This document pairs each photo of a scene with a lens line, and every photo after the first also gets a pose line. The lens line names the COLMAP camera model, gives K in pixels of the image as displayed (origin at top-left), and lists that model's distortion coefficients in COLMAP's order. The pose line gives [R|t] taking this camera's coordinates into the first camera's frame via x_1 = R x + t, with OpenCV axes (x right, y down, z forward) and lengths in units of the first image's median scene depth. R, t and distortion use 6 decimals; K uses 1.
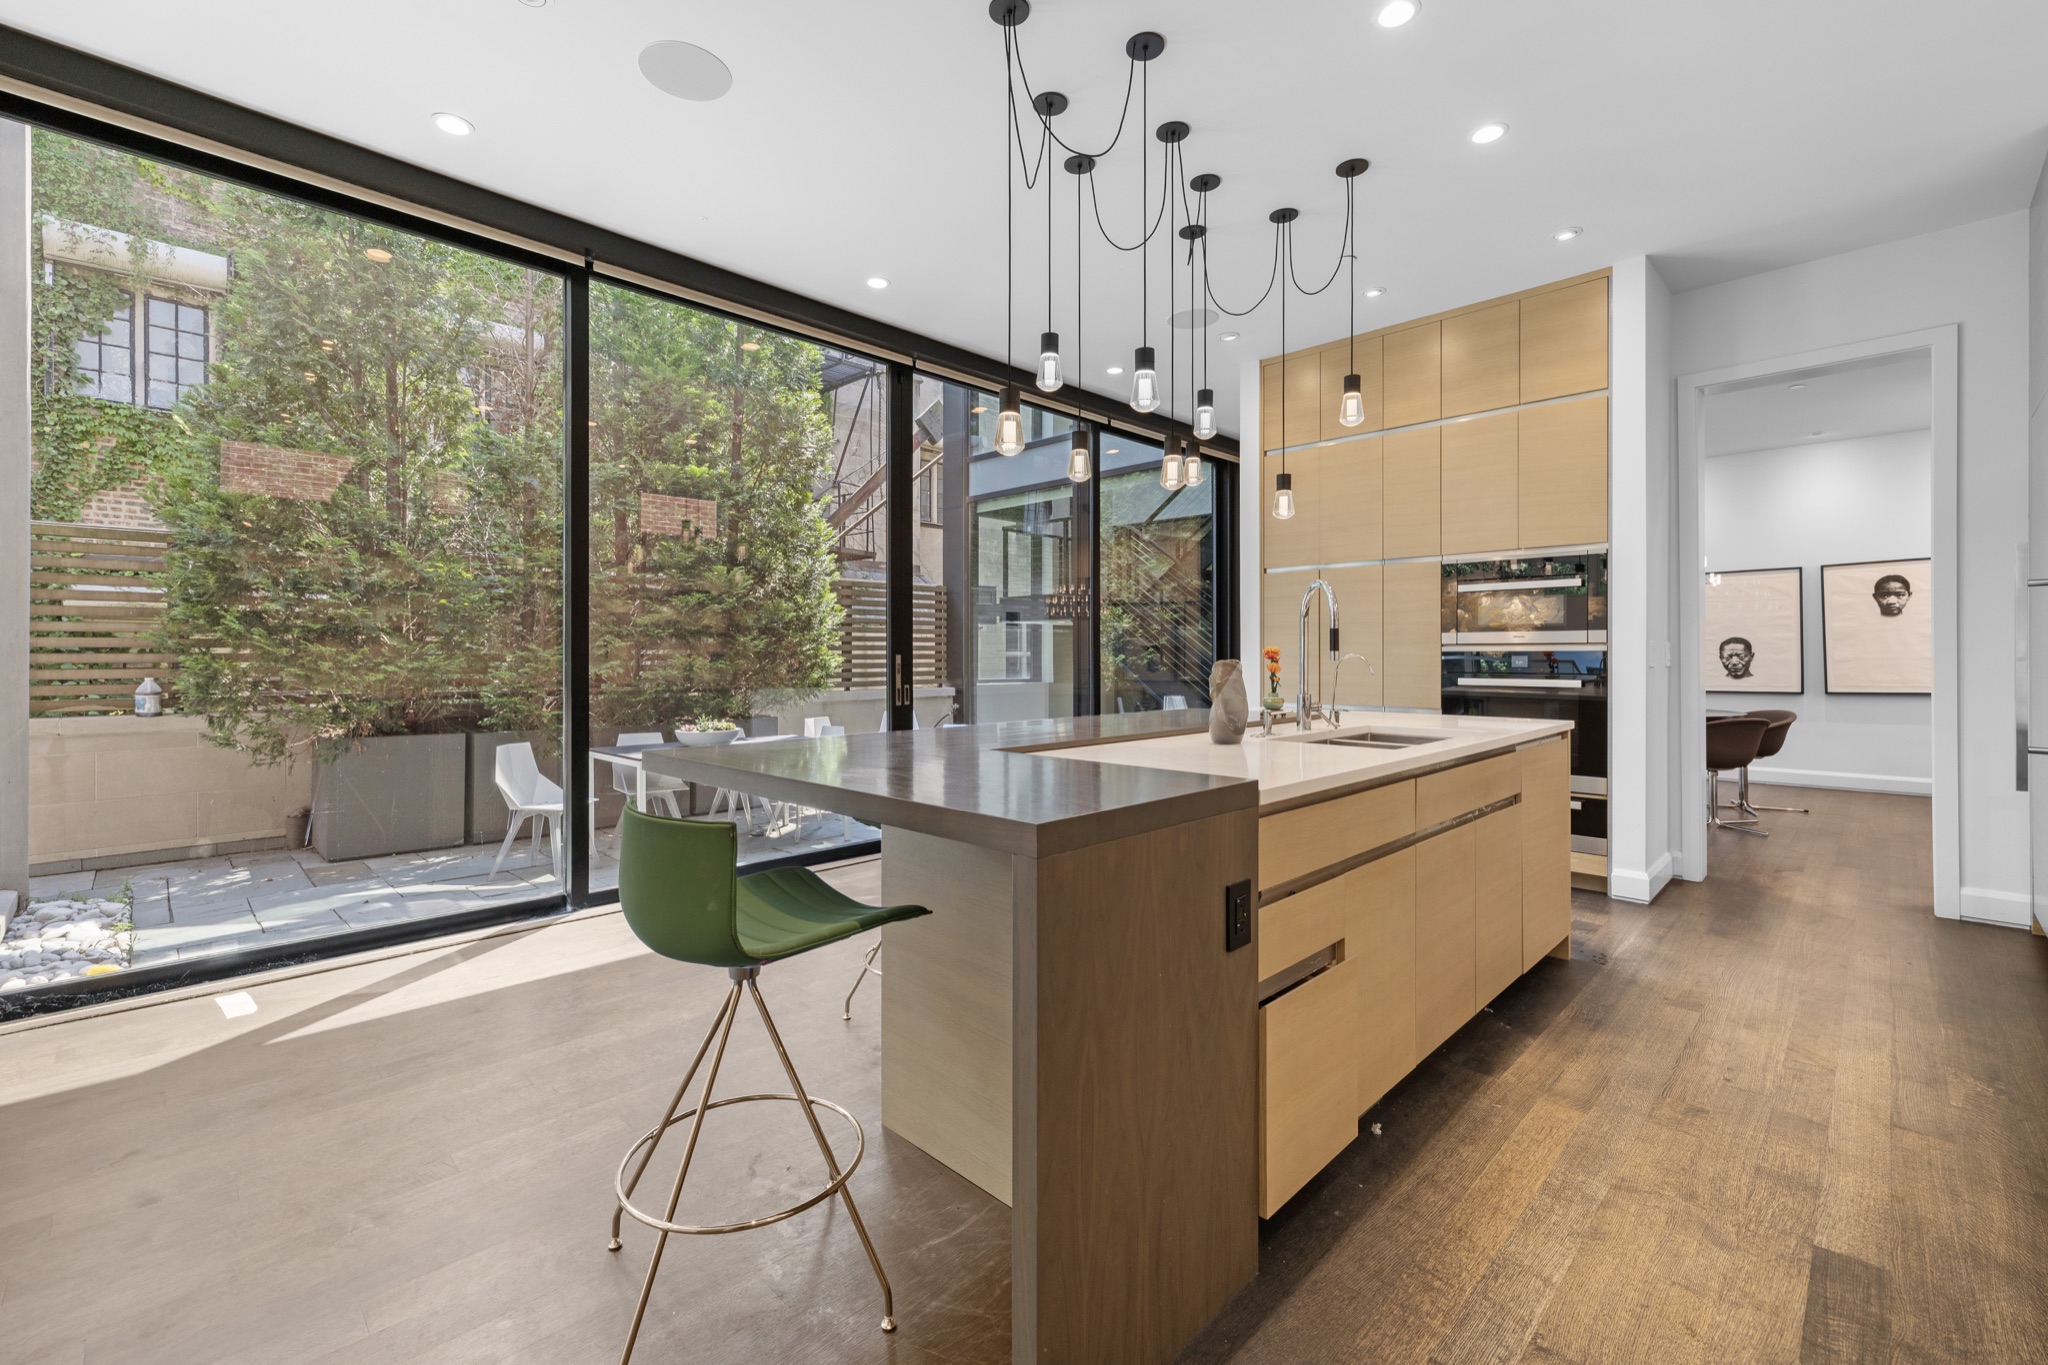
lens RADIAL K [[875.5, 0, 1028.4], [0, 875.5, 655.9], [0, 0, 1]] dist [0.001139, 0.000131]
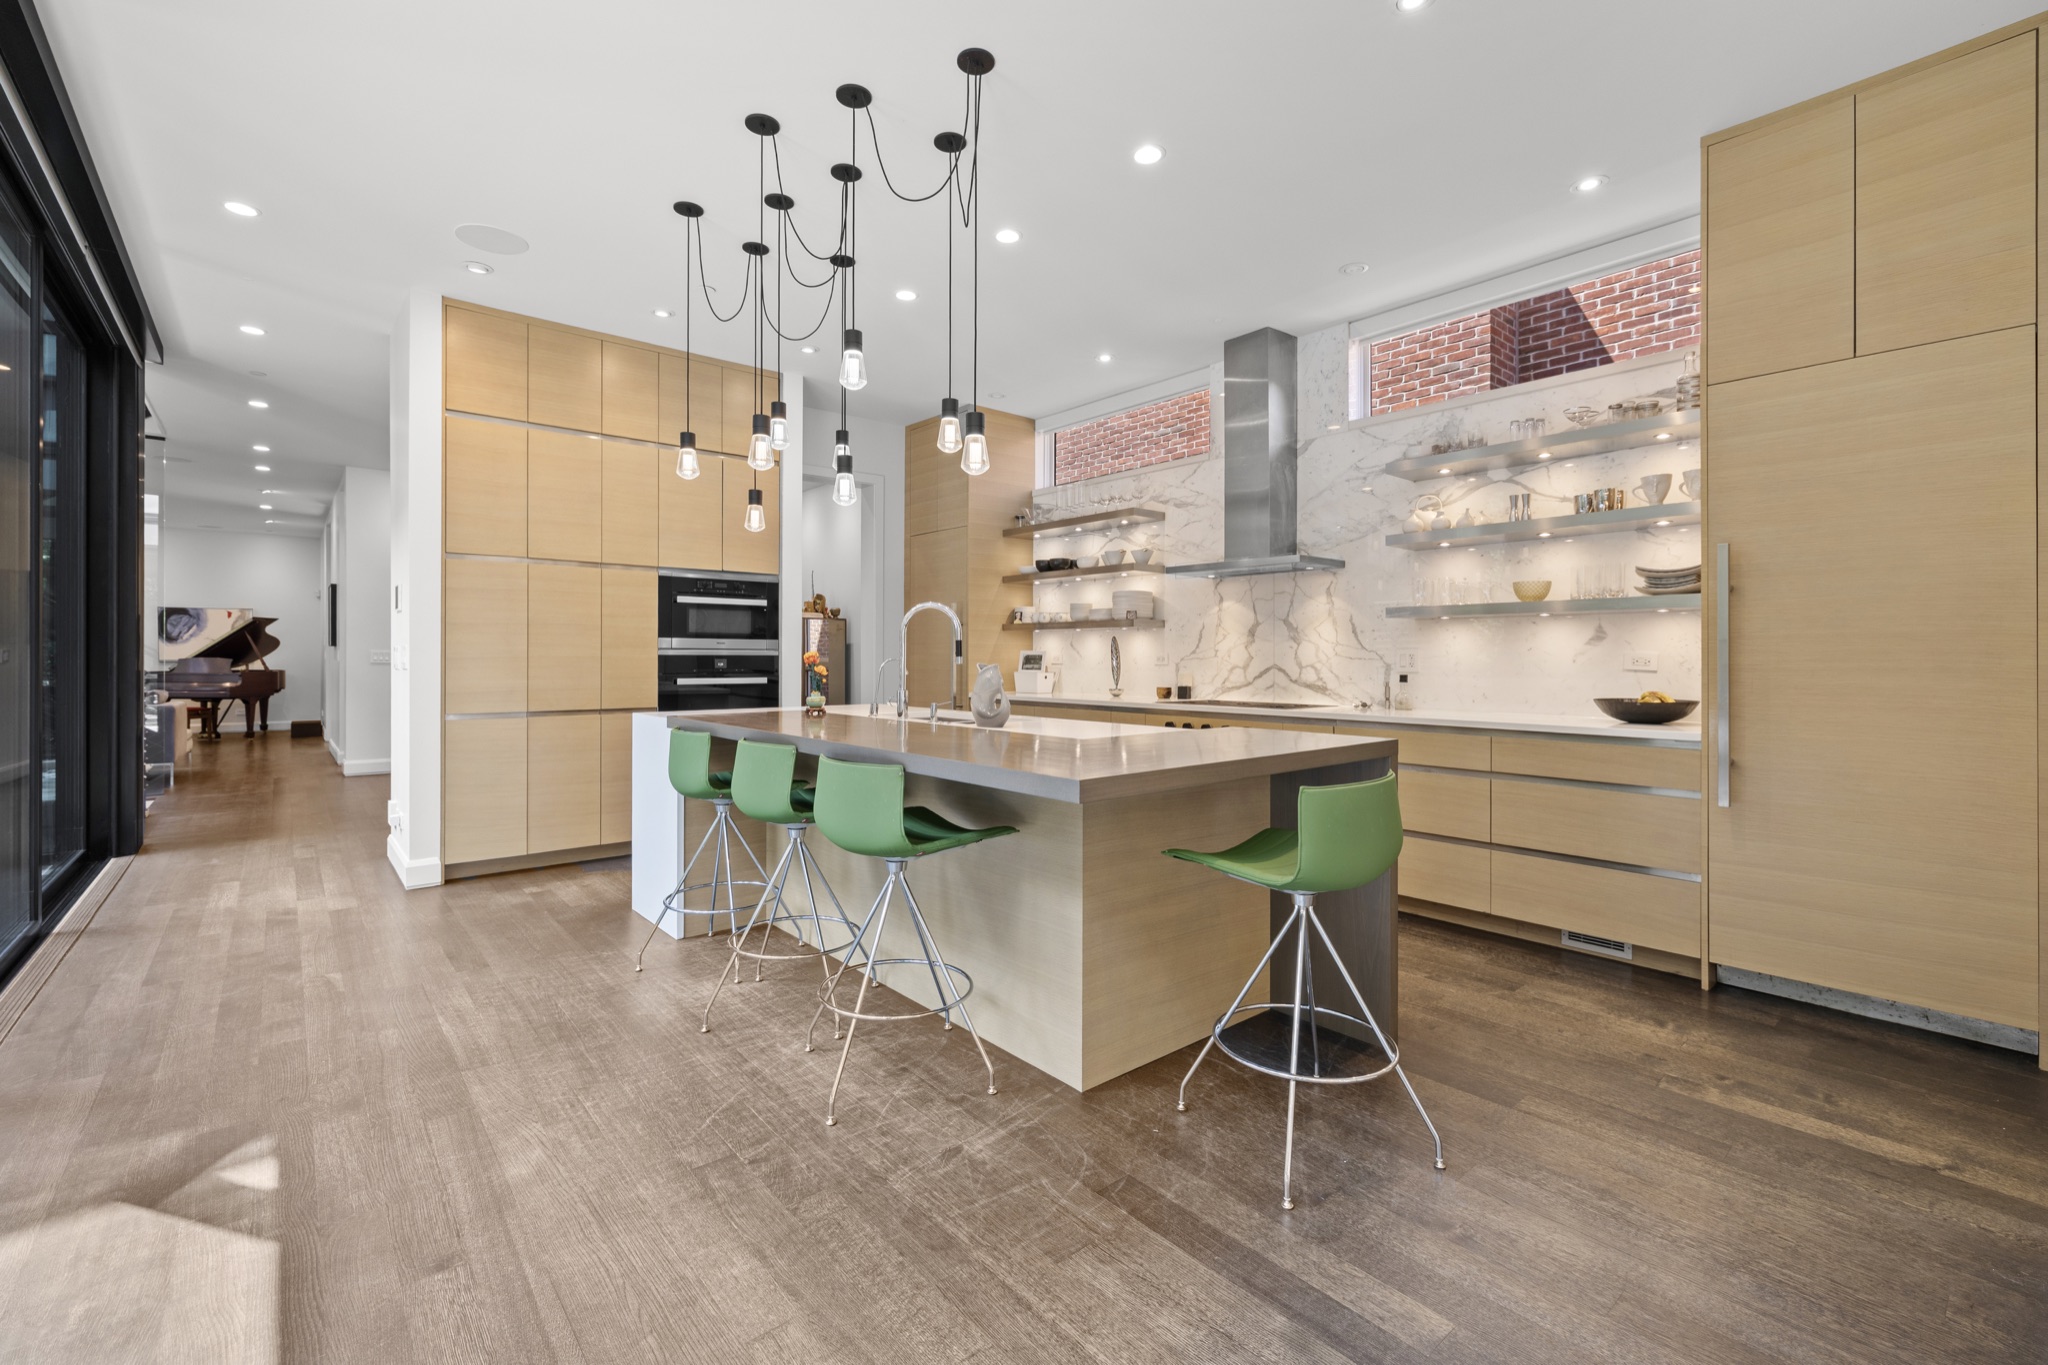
lens RADIAL K [[857.3, 0, 1020.8], [0, 857.3, 663.6], [0, 0, 1]] dist [-0.002244, -0.000151]
pose [[0.086659, -0.005015, 0.996225, -0.579246], [-0.003848, 0.999978, 0.005368, -0.001372], [-0.996231, -0.004299, 0.086638, 0.461636]]
